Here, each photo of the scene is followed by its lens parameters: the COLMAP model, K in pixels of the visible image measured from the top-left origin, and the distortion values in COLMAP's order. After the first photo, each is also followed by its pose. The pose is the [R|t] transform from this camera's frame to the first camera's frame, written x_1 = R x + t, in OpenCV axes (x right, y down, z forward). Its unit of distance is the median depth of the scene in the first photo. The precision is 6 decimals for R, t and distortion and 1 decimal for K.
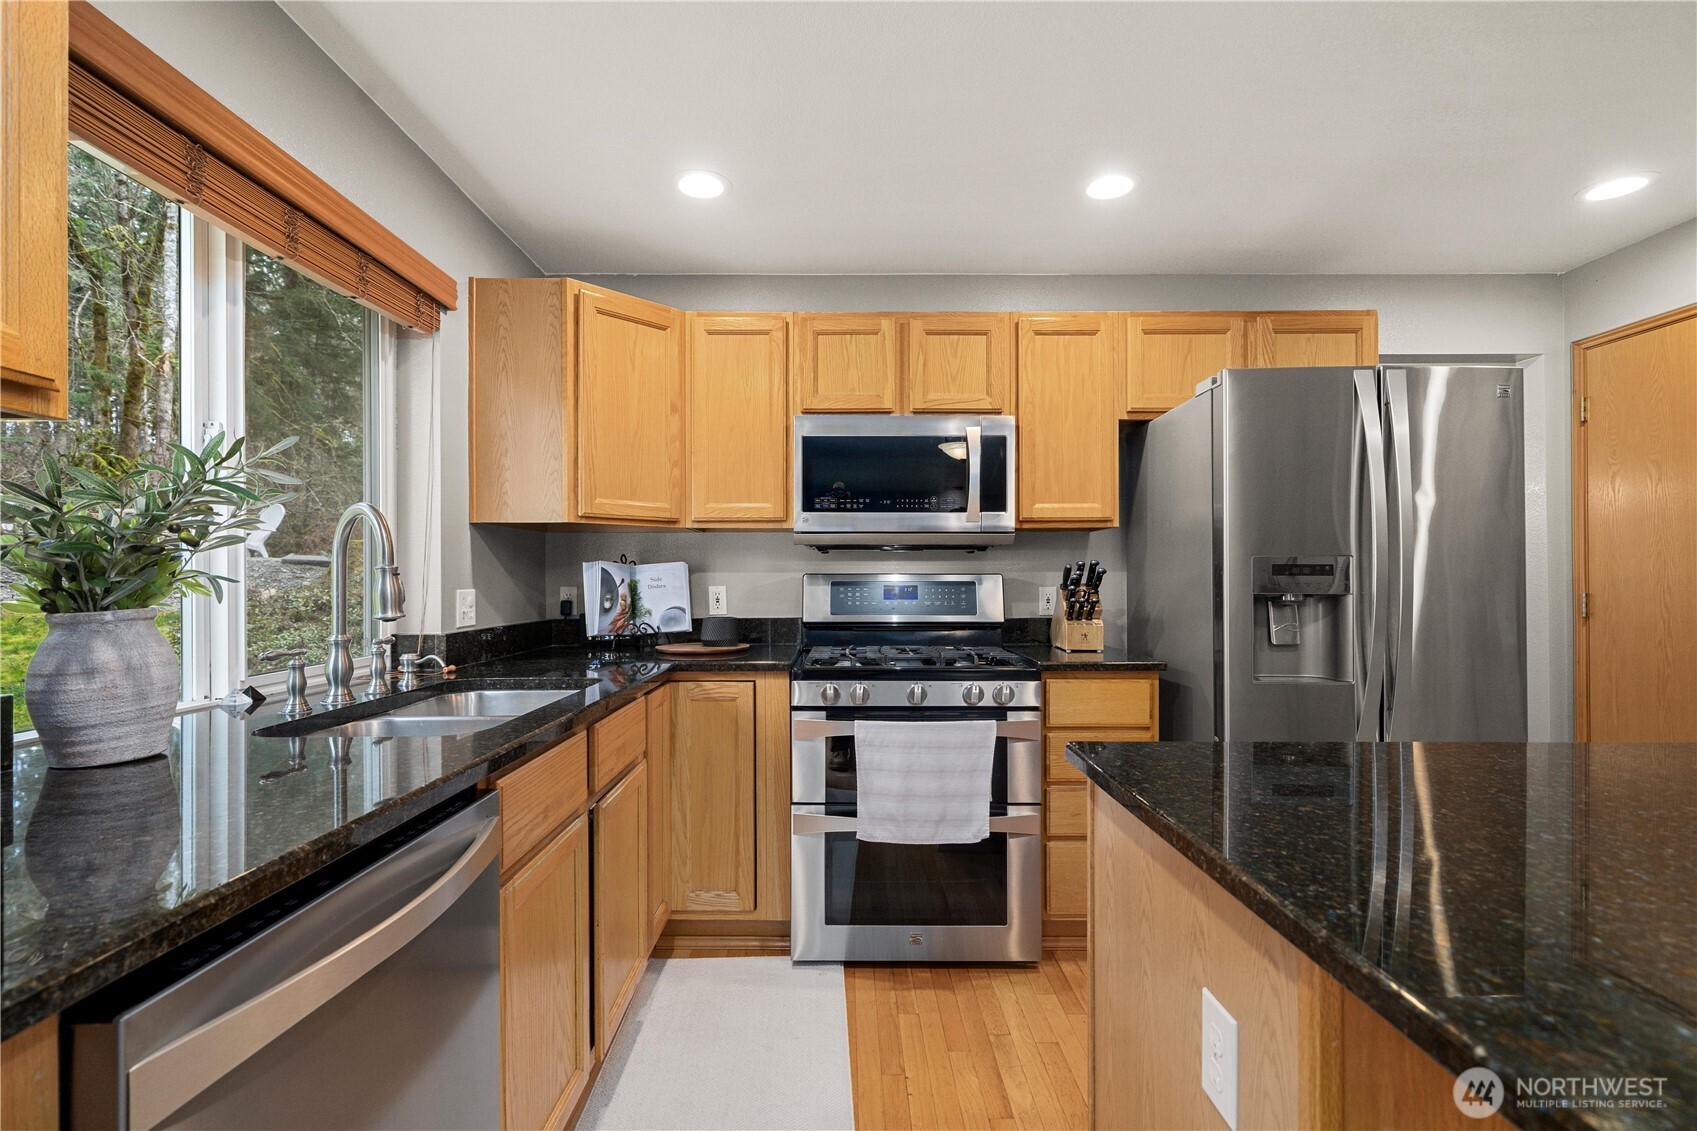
lens RADIAL K [[755.5, 0, 839.4], [0, 755.5, 572.3], [0, 0, 1]] dist [0.001122, 0.000181]
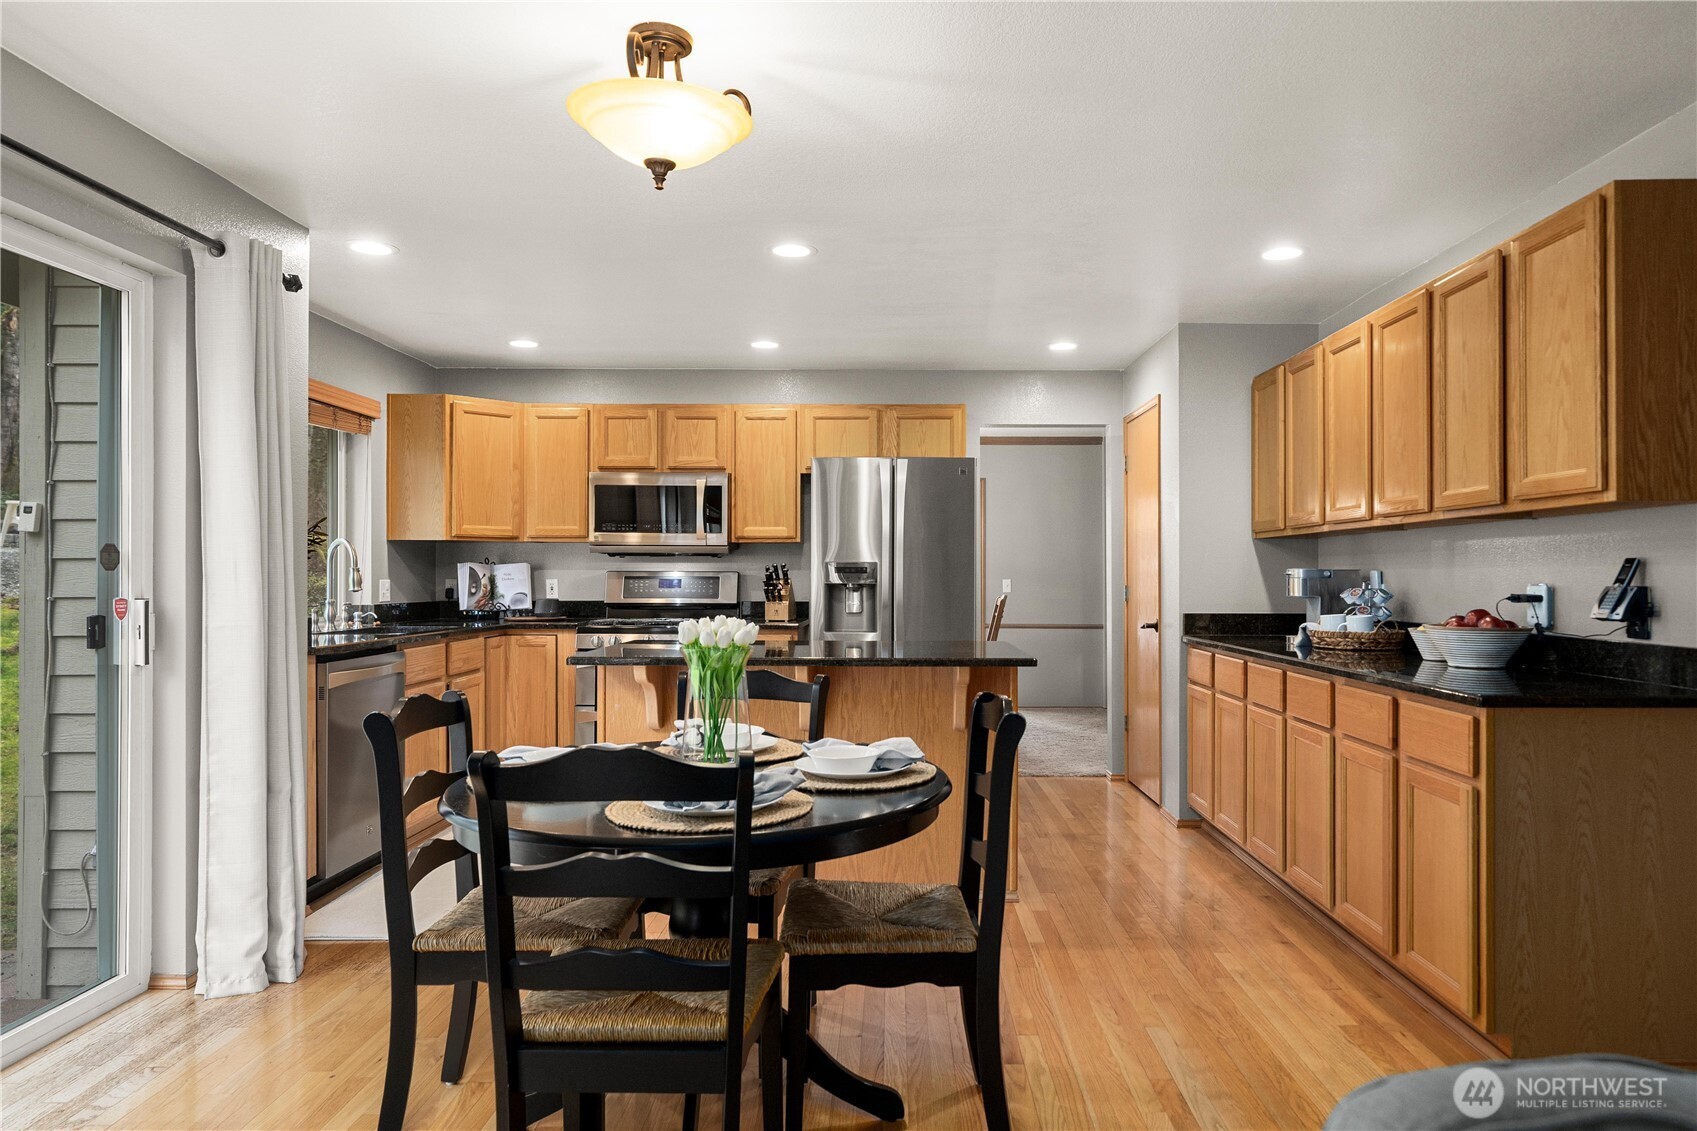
lens RADIAL K [[1064.5, 0, 892.4], [0, 1064.5, 566.9], [0, 0, 1]] dist [-0.008063, -0.000332]
pose [[0.999976, 0.003117, 0.006149, 0.553634], [-0.003109, 0.999994, -0.001223, -0.005874], [-0.006153, 0.001204, 0.999980, -1.222573]]
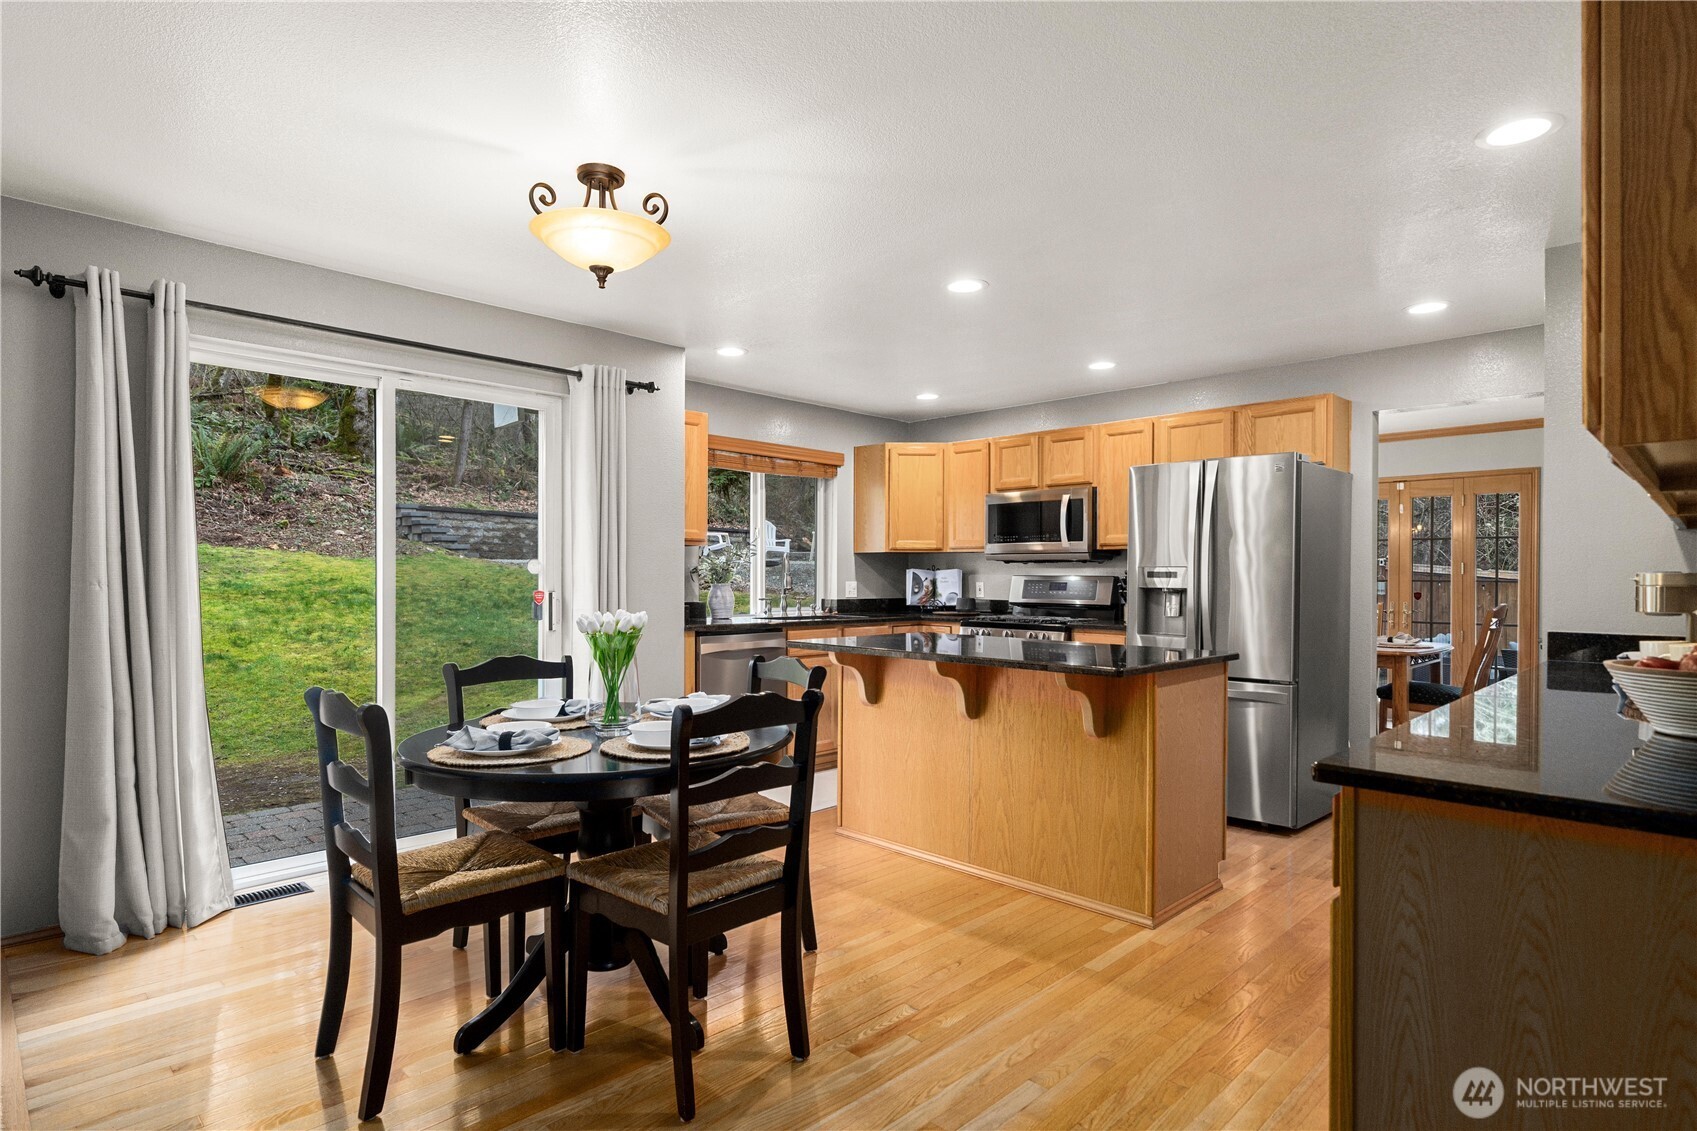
lens RADIAL K [[884.5, 0, 841.8], [0, 884.5, 575.4], [0, 0, 1]] dist [-0.001155, -0.002352]
pose [[0.709180, 0.003659, -0.705018, 1.249143], [-0.001532, 0.999992, 0.003649, -0.005918], [0.705026, -0.001507, 0.709180, -0.849324]]
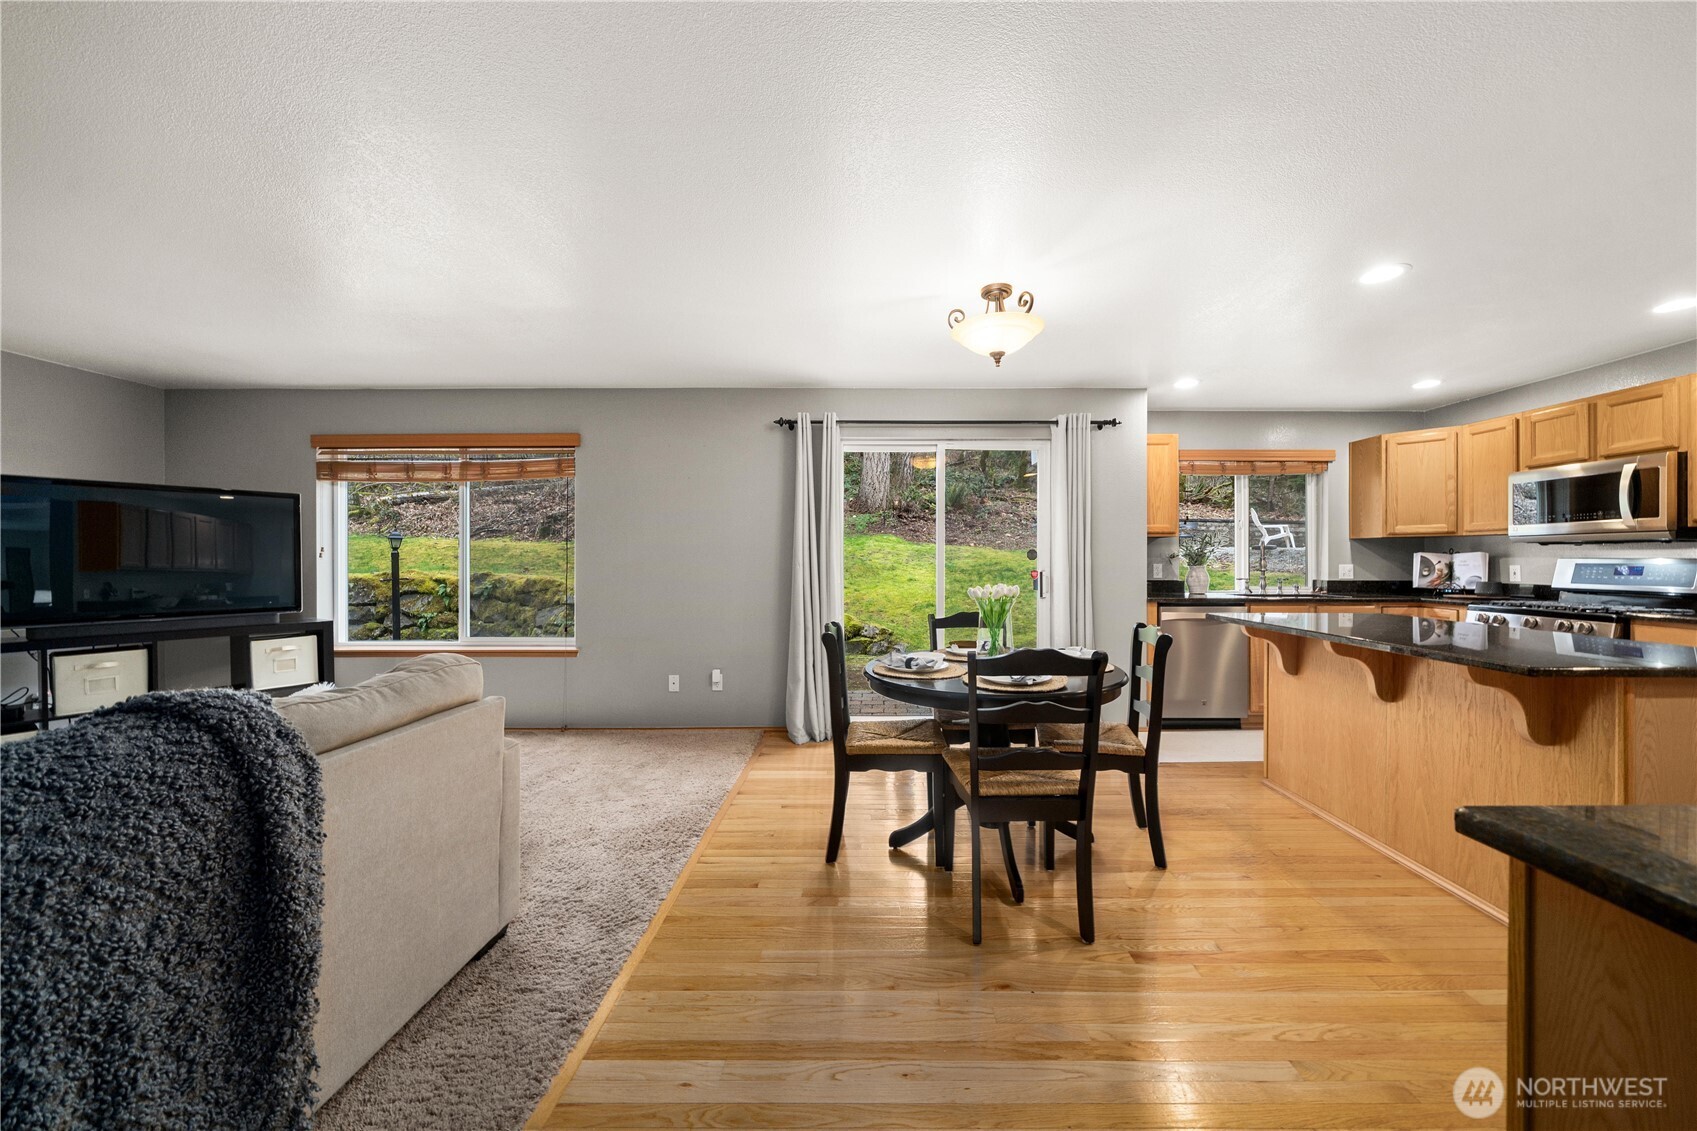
lens RADIAL K [[587.5, 0, 874.6], [0, 587.5, 559.2], [0, 0, 1]] dist [-0.009137, 0.000149]
pose [[-0.000235, 0.000515, -1.000000, 1.331806], [0.005801, 0.999983, 0.000514, -0.005913], [0.999983, -0.005801, -0.000238, -0.543303]]
